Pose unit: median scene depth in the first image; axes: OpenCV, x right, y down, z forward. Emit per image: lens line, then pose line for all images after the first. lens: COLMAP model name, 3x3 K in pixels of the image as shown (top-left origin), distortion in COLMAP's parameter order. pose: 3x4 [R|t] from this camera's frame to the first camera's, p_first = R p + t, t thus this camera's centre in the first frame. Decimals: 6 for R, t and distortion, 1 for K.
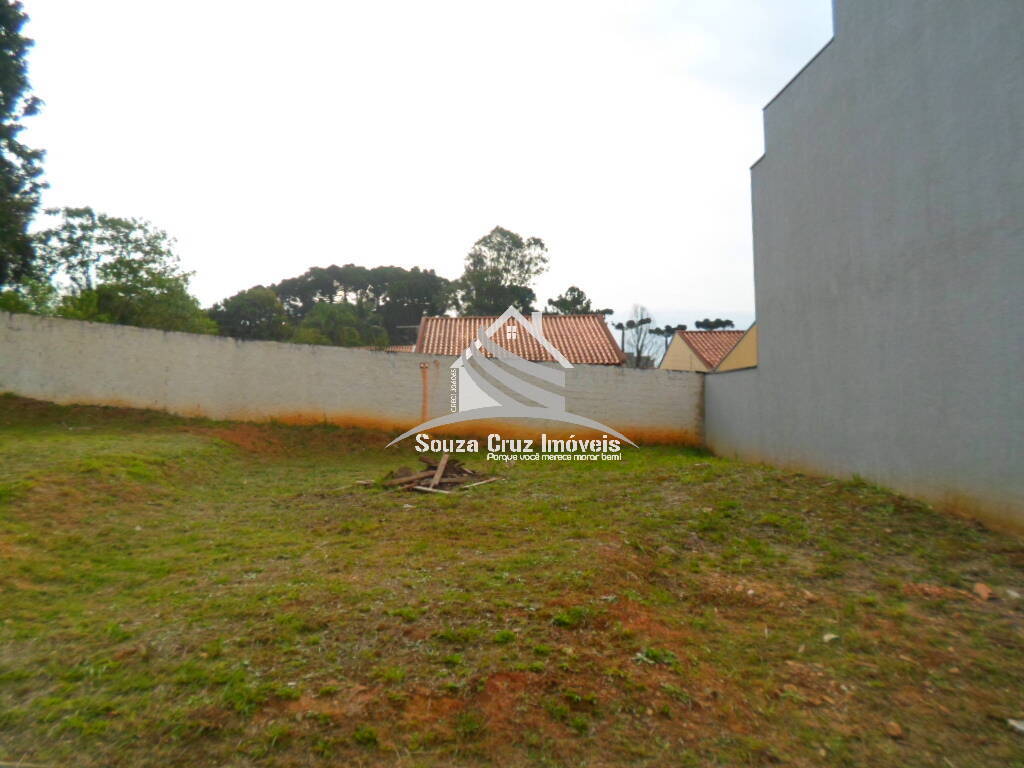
lens RADIAL K [[791.2, 0, 510.2], [0, 791.2, 373.3], [0, 0, 1]] dist [0.000727, -0.015374]
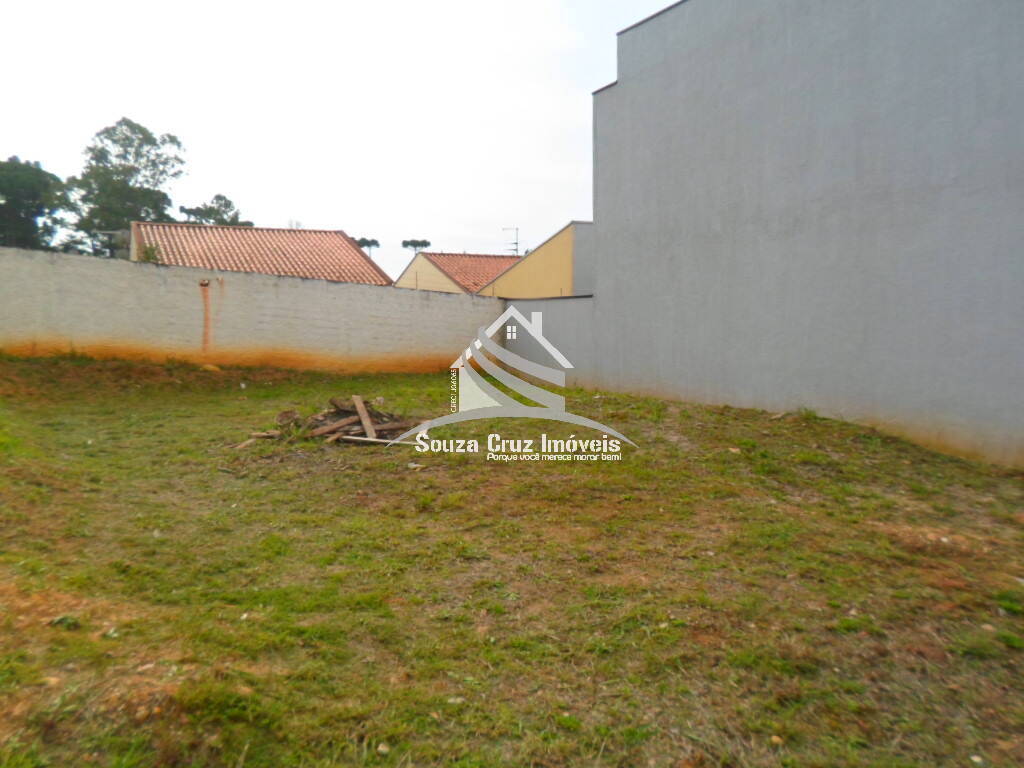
lens RADIAL K [[791.2, 0, 509.8], [0, 791.2, 370.2], [0, 0, 1]] dist [0.000727, -0.015374]
pose [[0.895671, -0.020456, 0.444246, -0.199183], [-0.023360, 0.995399, 0.092931, -0.003580], [-0.444102, -0.093613, 0.891072, 0.116039]]
